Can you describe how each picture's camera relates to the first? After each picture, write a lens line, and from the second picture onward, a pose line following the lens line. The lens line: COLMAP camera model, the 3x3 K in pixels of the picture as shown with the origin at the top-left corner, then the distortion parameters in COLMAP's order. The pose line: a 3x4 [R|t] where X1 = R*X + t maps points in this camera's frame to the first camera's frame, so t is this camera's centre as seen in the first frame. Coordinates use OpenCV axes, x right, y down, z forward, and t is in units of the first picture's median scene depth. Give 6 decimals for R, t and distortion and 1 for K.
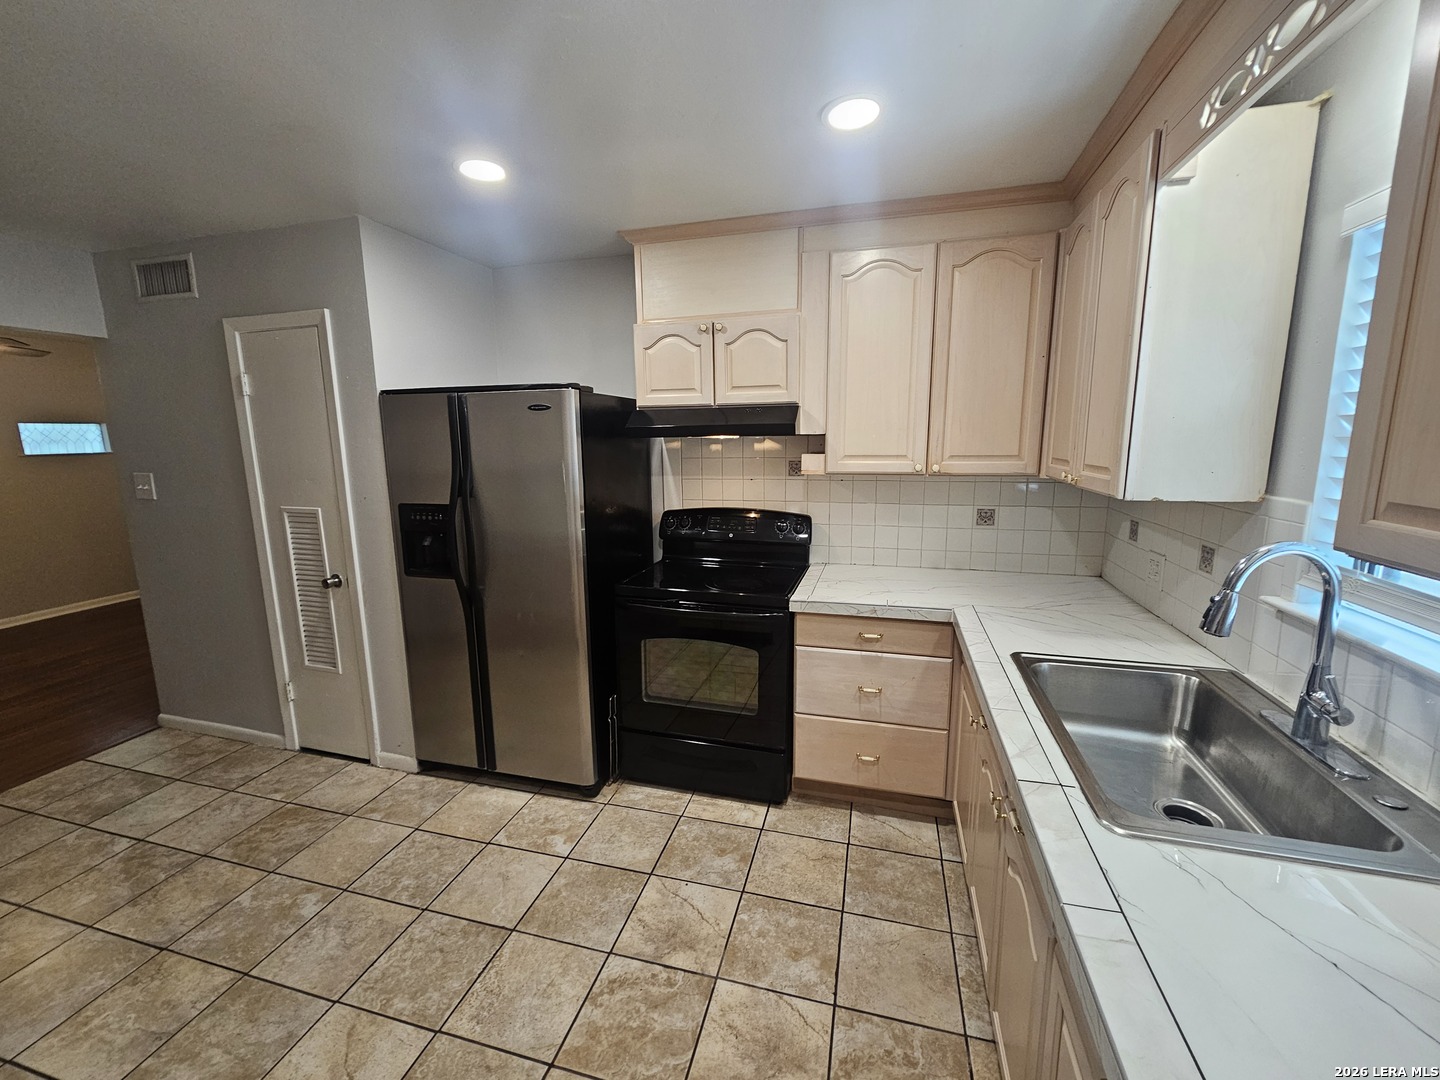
lens RADIAL K [[592.7, 0, 710.8], [0, 592.7, 537.9], [0, 0, 1]] dist [0.001296, -0.000951]
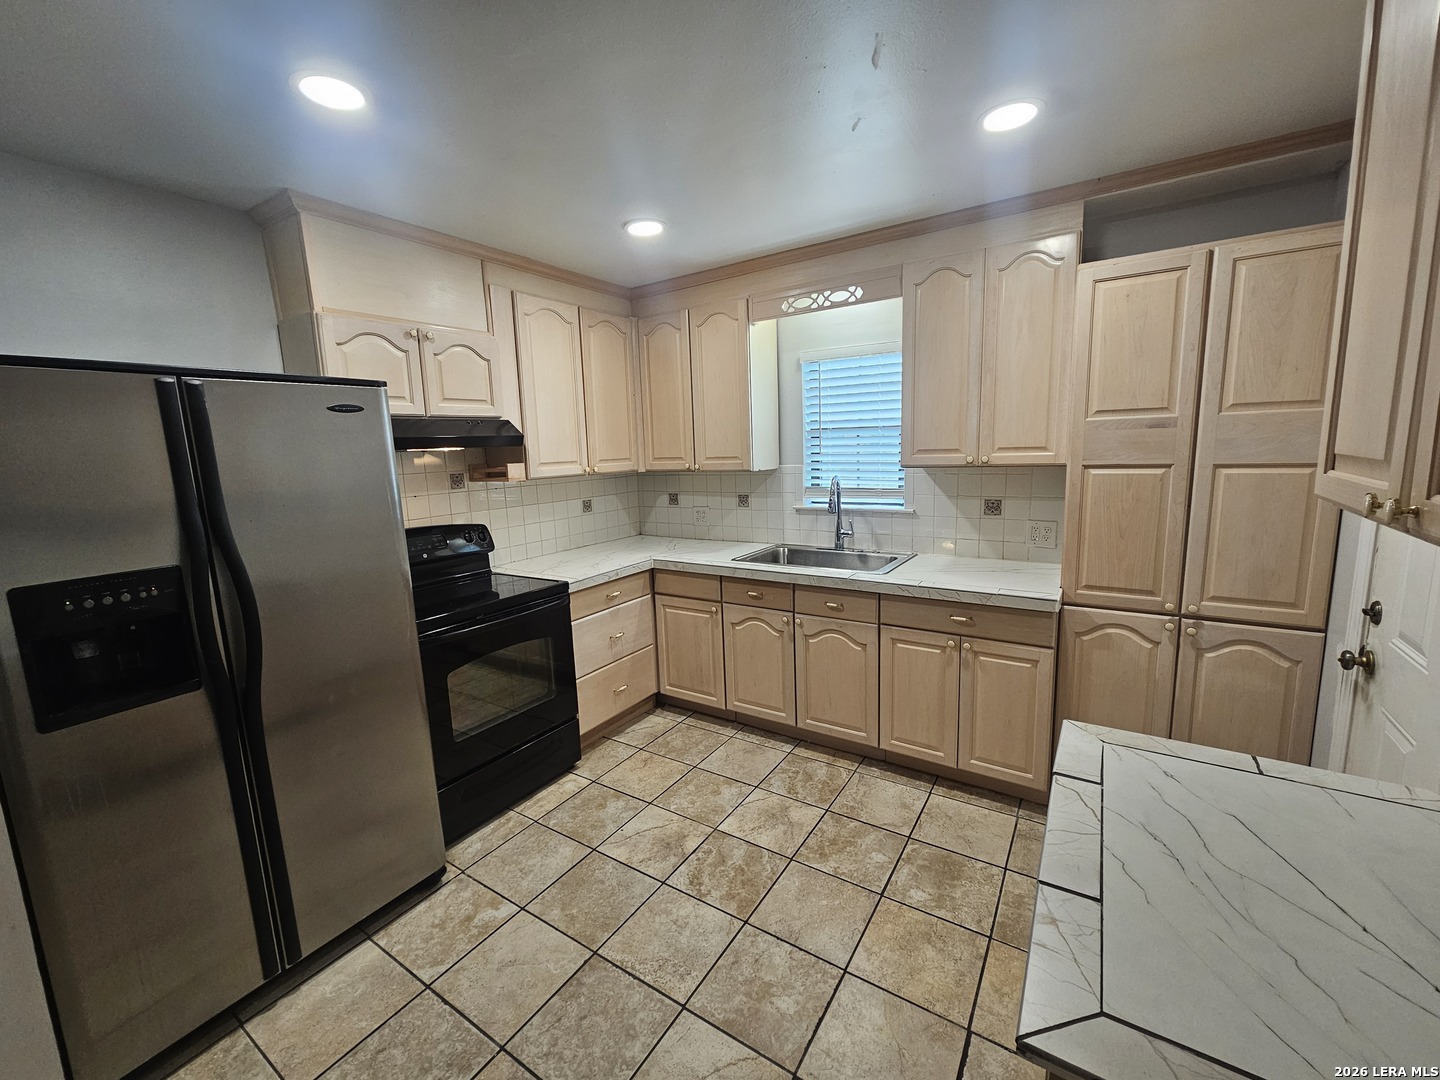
lens RADIAL K [[592.7, 0, 719.5], [0, 592.7, 539.3], [0, 0, 1]] dist [0.001296, -0.000951]
pose [[0.298797, -0.150159, 0.942429, -0.863885], [0.195312, 0.976262, 0.093626, -0.032598], [-0.934116, 0.156093, 0.321032, 0.322064]]
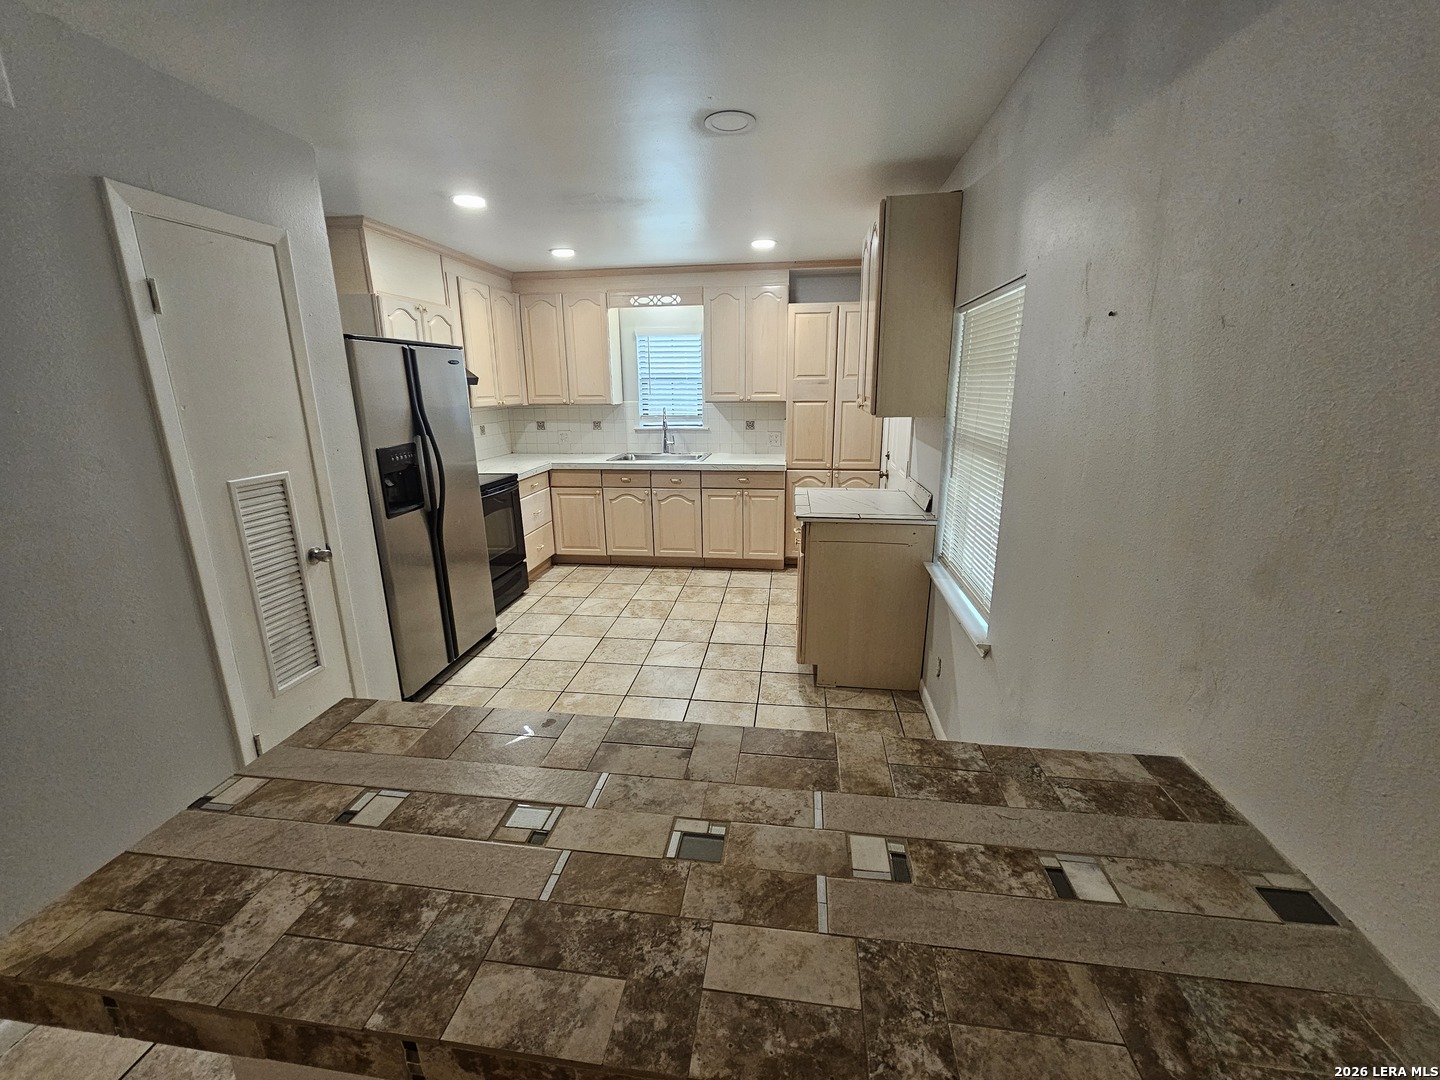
lens RADIAL K [[592.7, 0, 718.3], [0, 592.7, 542.9], [0, 0, 1]] dist [0.001296, -0.000951]
pose [[-0.146901, -0.246304, 0.957995, -1.766758], [0.181589, 0.945327, 0.270892, -0.080436], [-0.972340, 0.213755, -0.094144, 0.598815]]
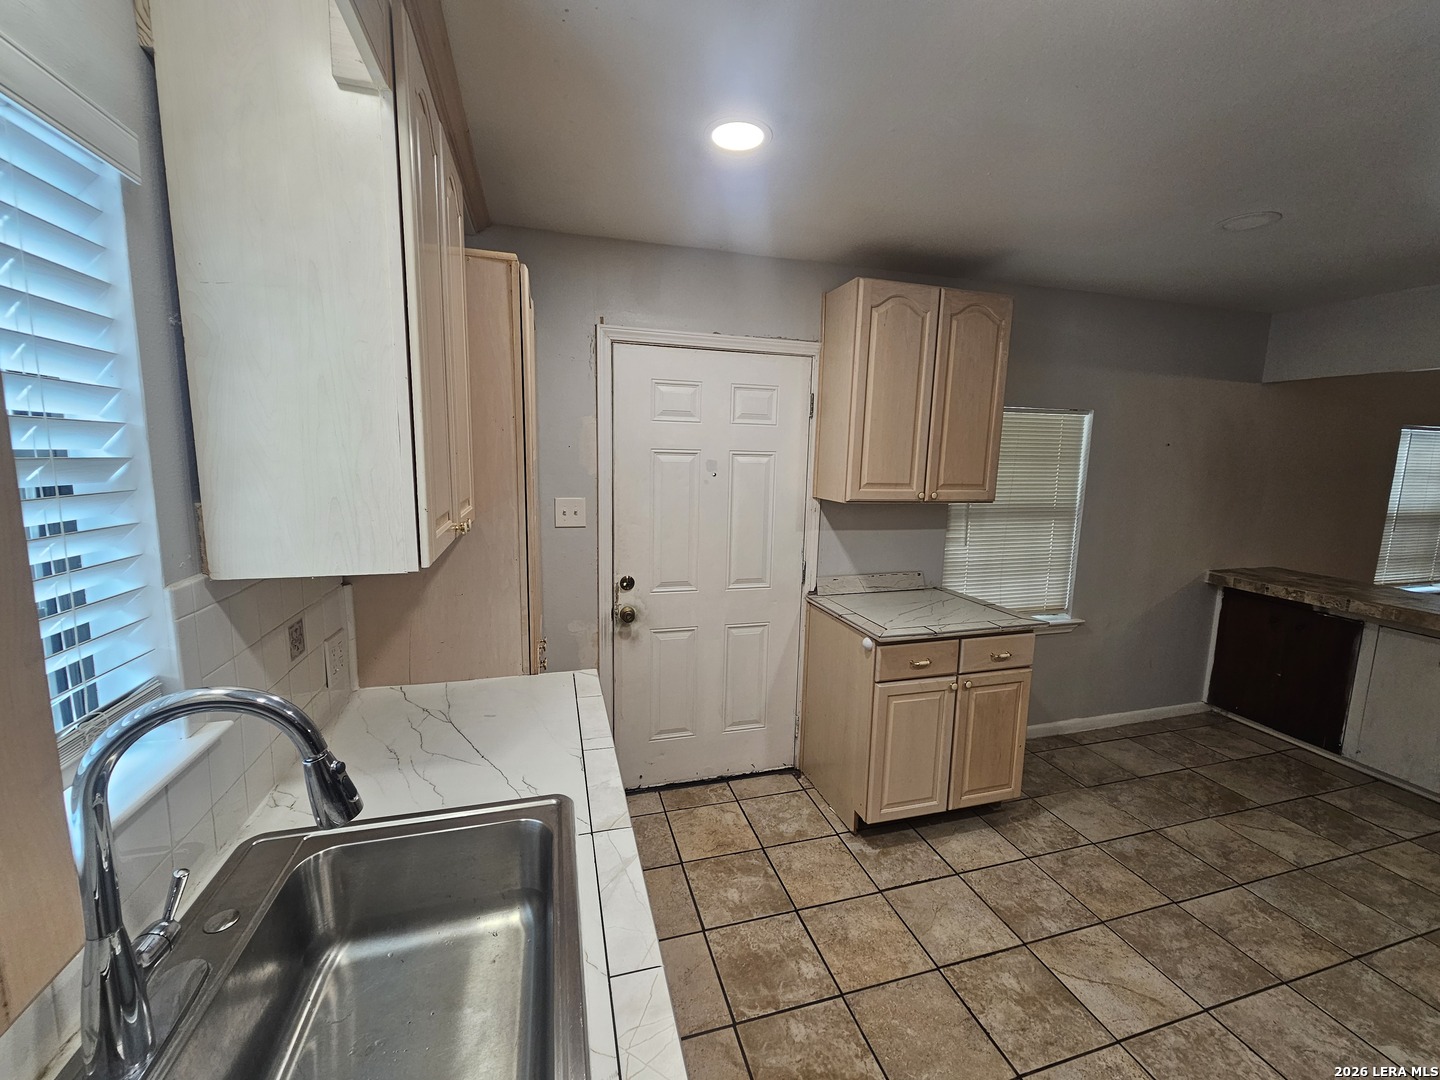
lens RADIAL K [[592.7, 0, 719.5], [0, 592.7, 539.0], [0, 0, 1]] dist [0.001296, -0.000951]
pose [[-0.844300, 0.075941, -0.530463, 0.409184], [-0.098199, 0.951219, 0.292472, -0.160242], [0.526797, 0.299025, -0.795656, 0.797532]]
